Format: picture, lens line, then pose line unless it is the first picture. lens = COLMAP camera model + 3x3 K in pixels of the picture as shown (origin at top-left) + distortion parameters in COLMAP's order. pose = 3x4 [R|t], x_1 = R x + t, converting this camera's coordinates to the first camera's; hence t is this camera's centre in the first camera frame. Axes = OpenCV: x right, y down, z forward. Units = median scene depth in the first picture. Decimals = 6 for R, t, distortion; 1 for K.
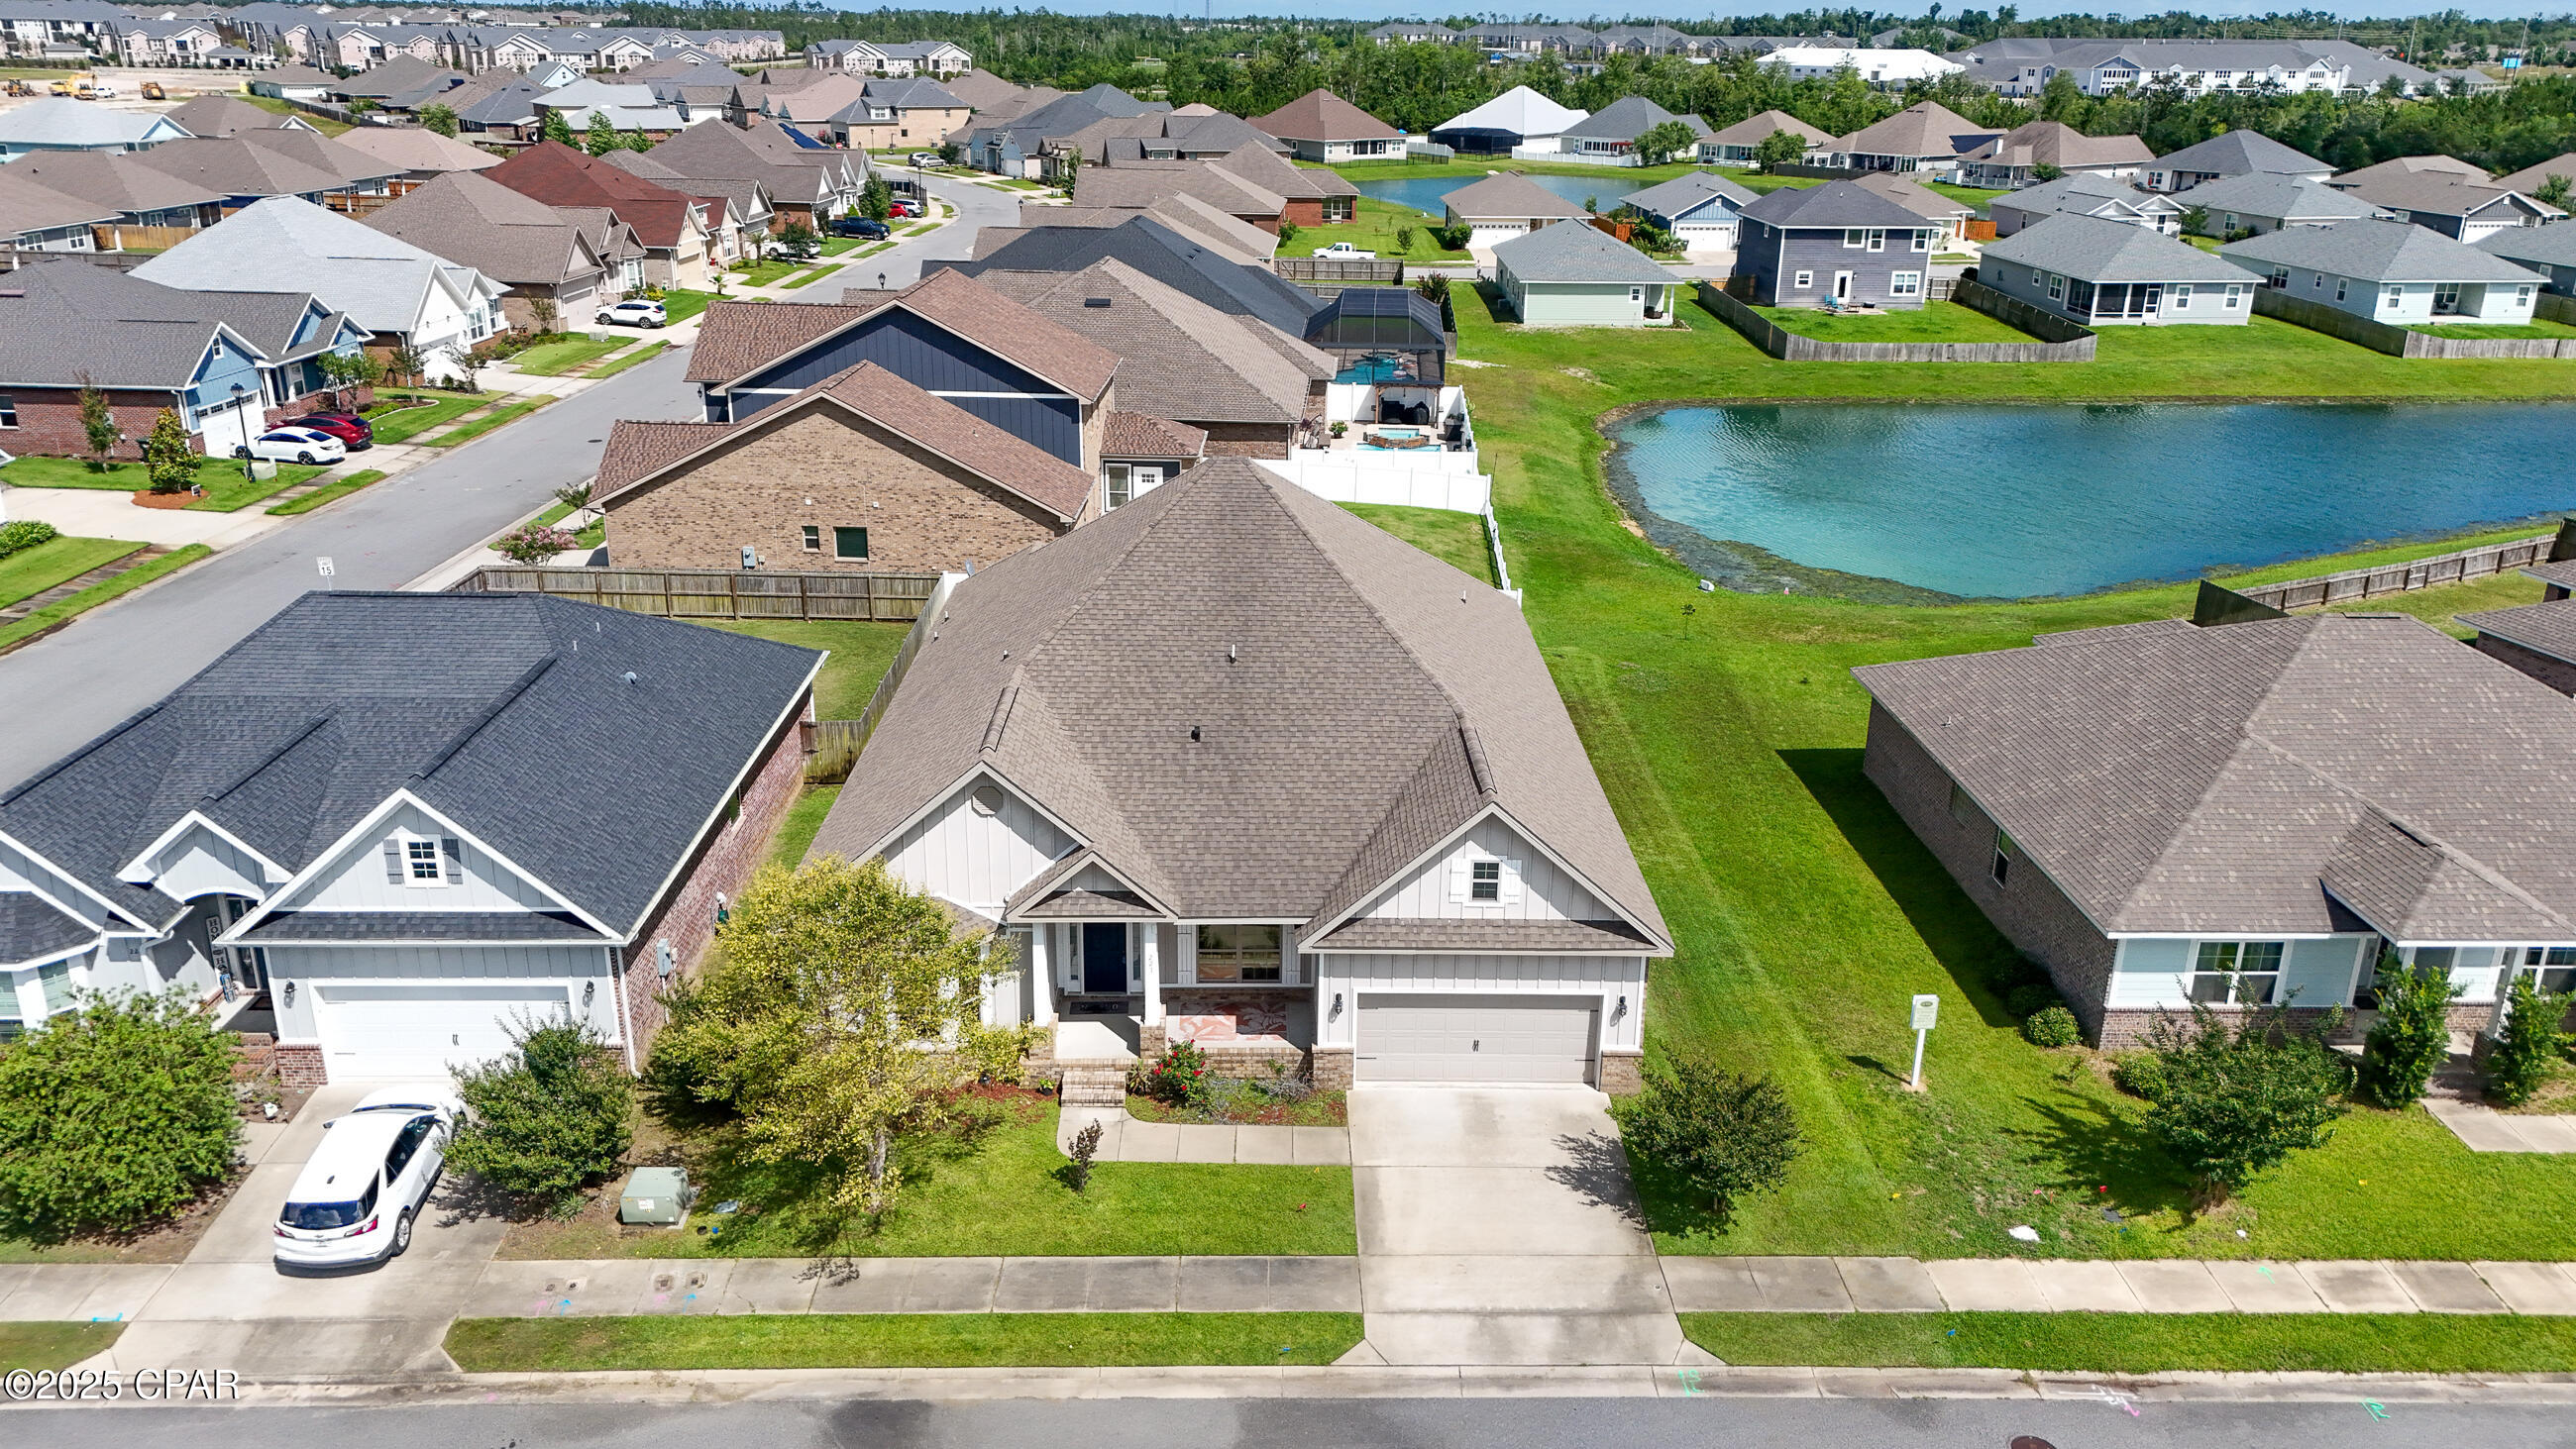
lens RADIAL K [[1878.1, 0, 1288.0], [0, 1878.1, 724.5], [0, 0, 1]] dist [0.068624, -0.065429]
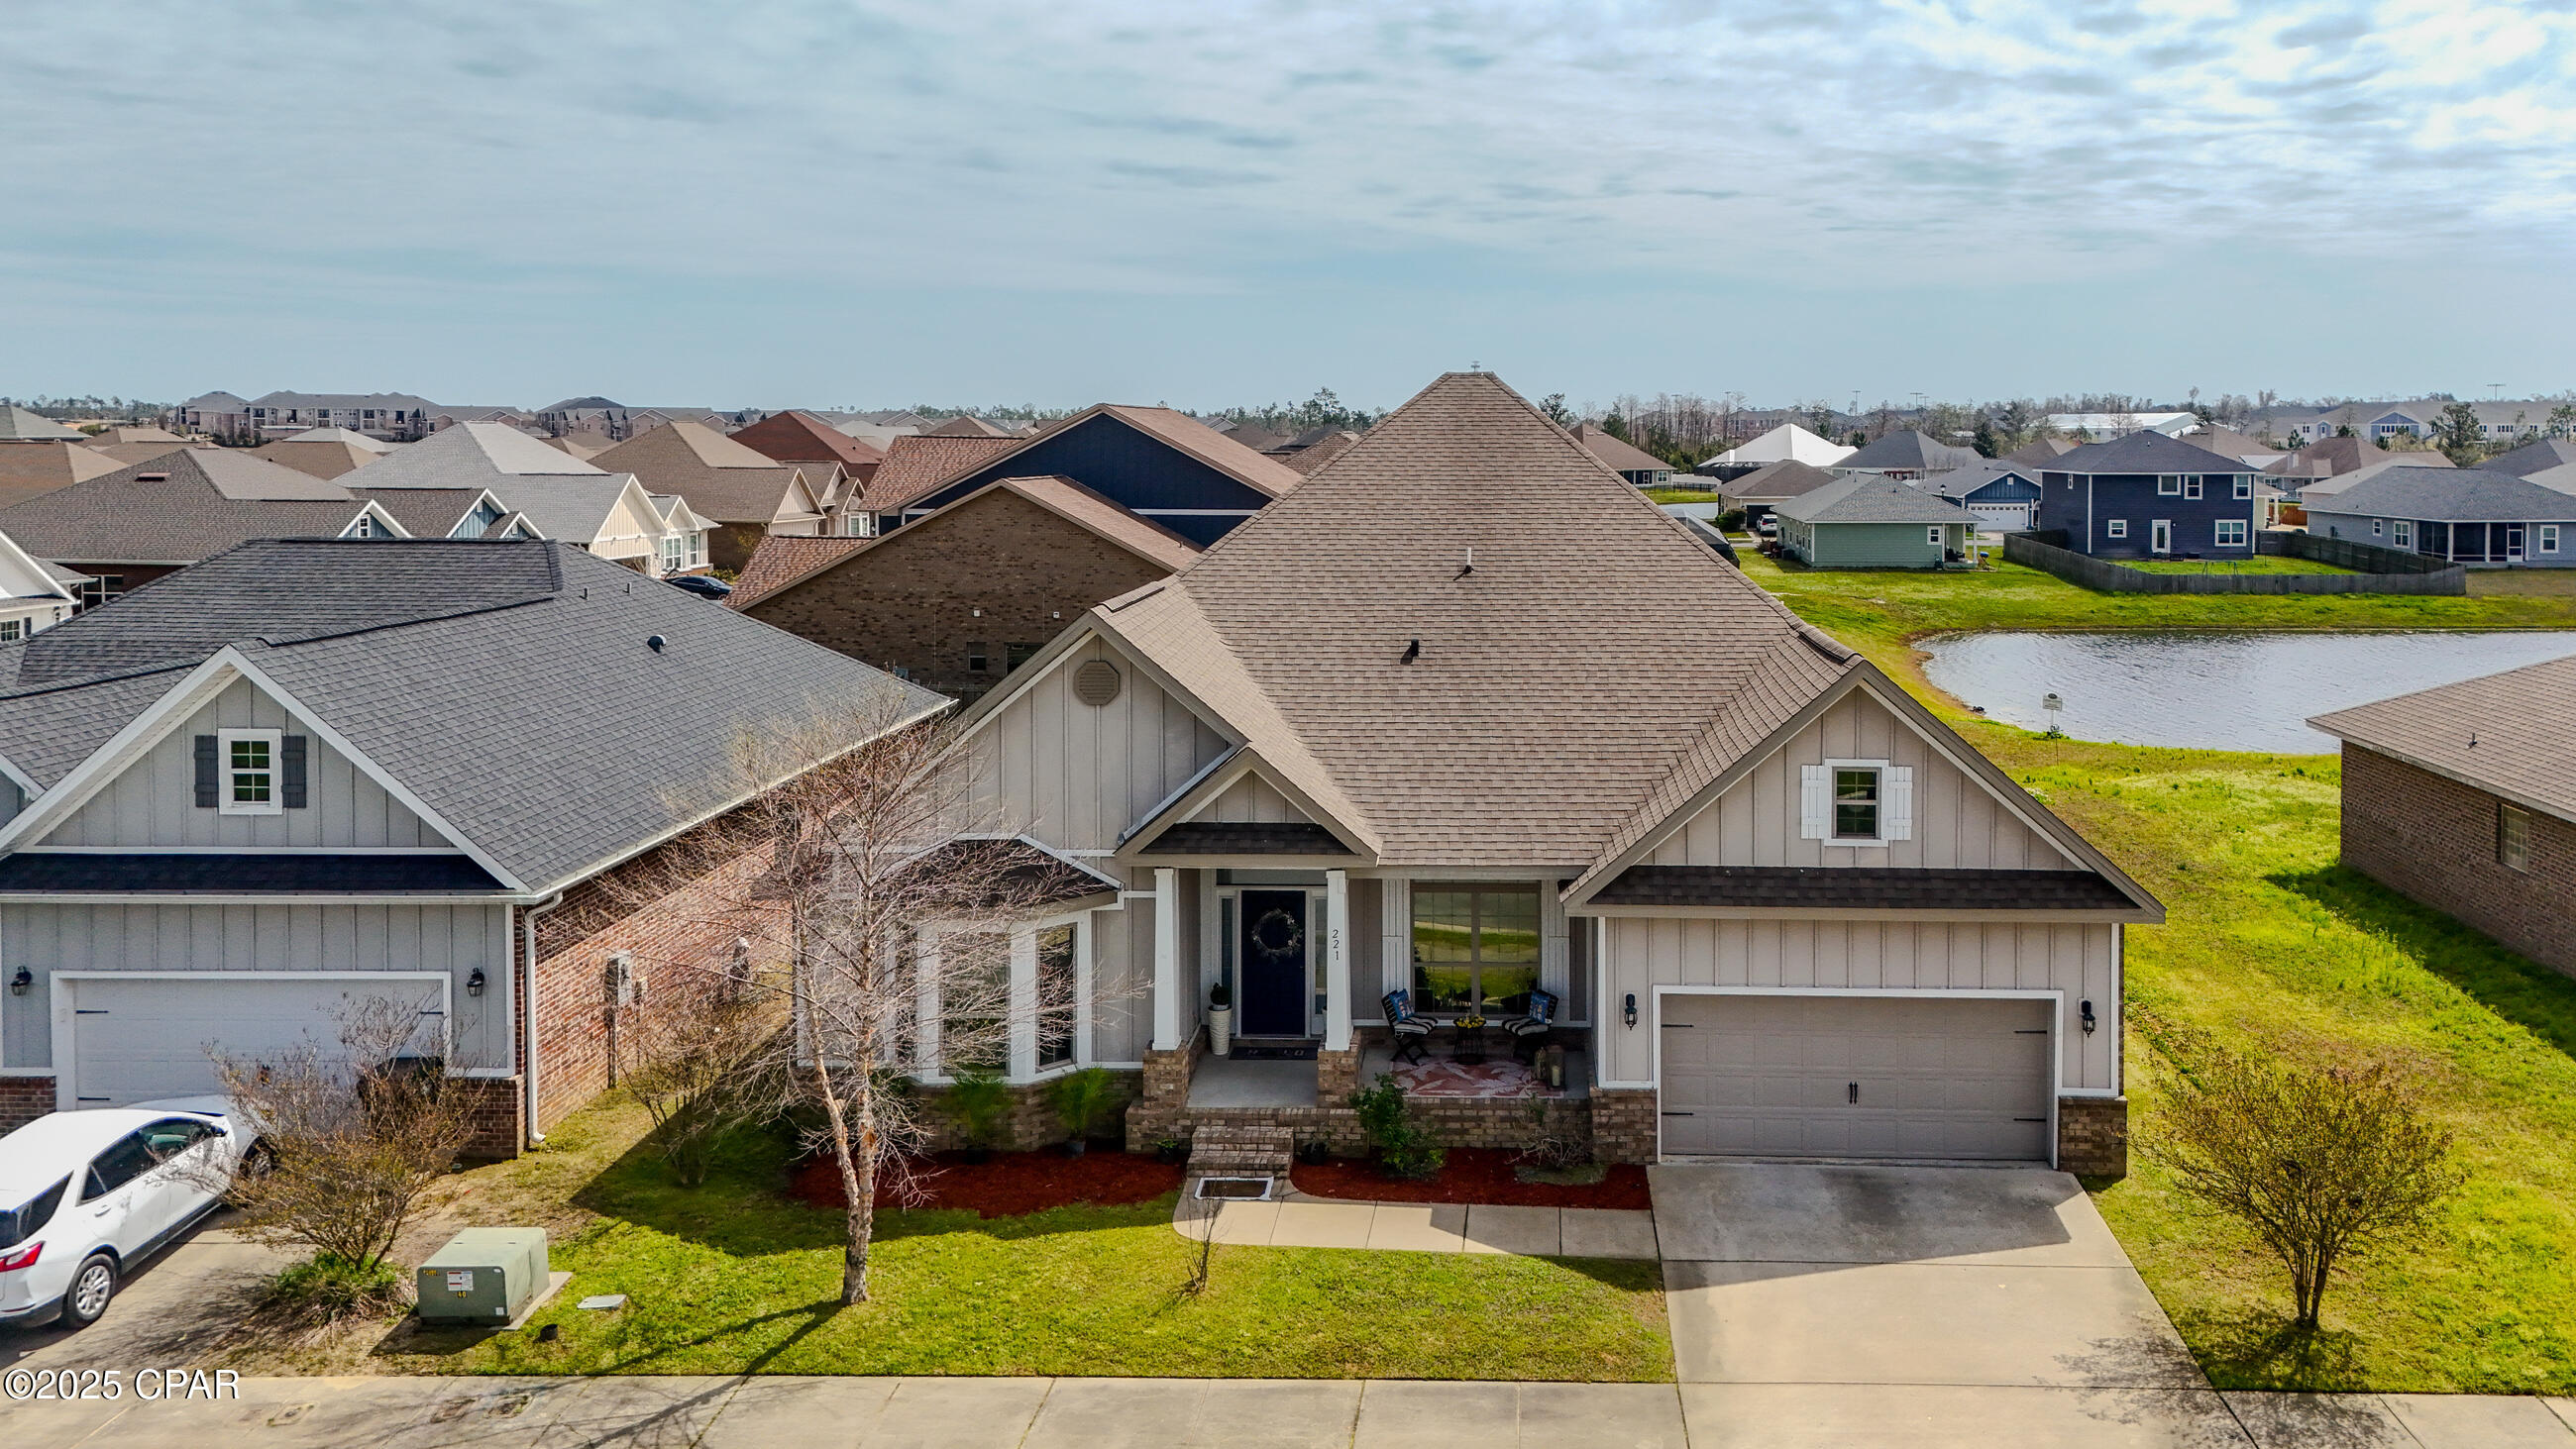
lens RADIAL K [[1949.0, 0, 1451.8], [0, 1949.0, 543.7], [0, 0, 1]] dist [0.044460, -0.055434]
pose [[0.998546, -0.011545, -0.052660, 0.002645], [-0.004190, 0.957226, -0.289310, 0.147801], [0.053748, 0.289110, 0.955786, 0.254065]]
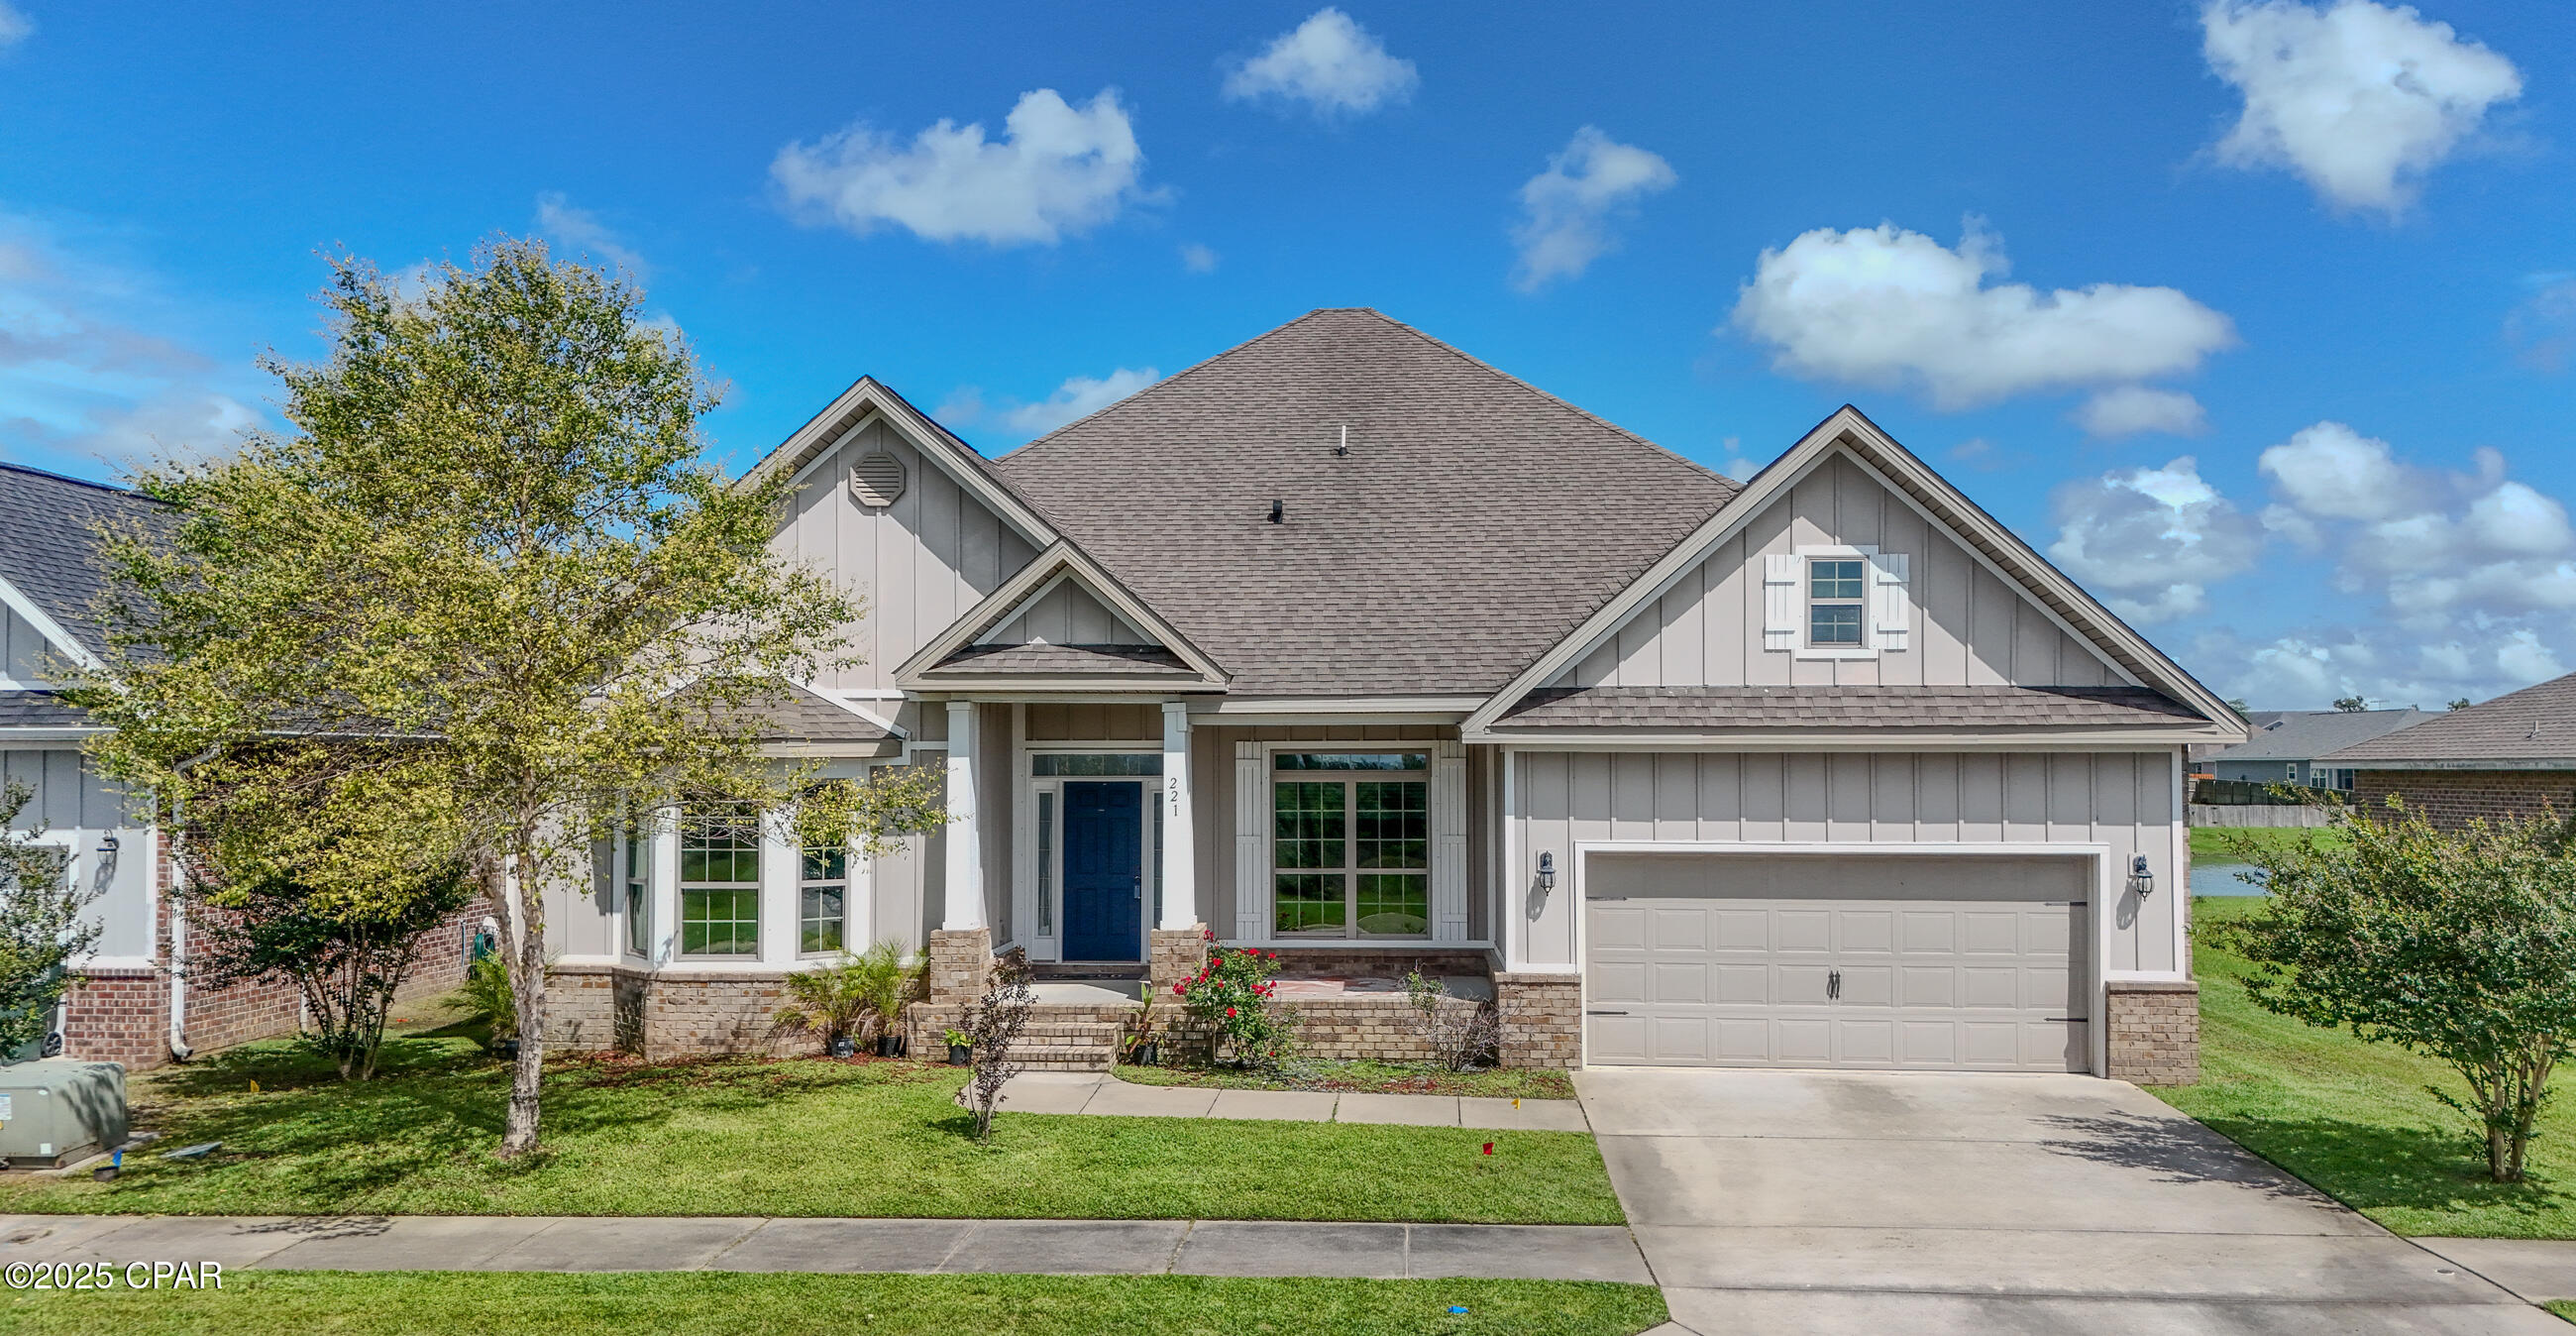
lens RADIAL K [[1903.5, 0, 1281.3], [0, 1903.5, 766.6], [0, 0, 1]] dist [0.050280, -0.001183]
pose [[0.996760, -0.014530, -0.079111, -0.002157], [-0.013567, 0.939084, -0.343419, 0.232248], [0.079282, 0.343379, 0.935844, 0.404237]]
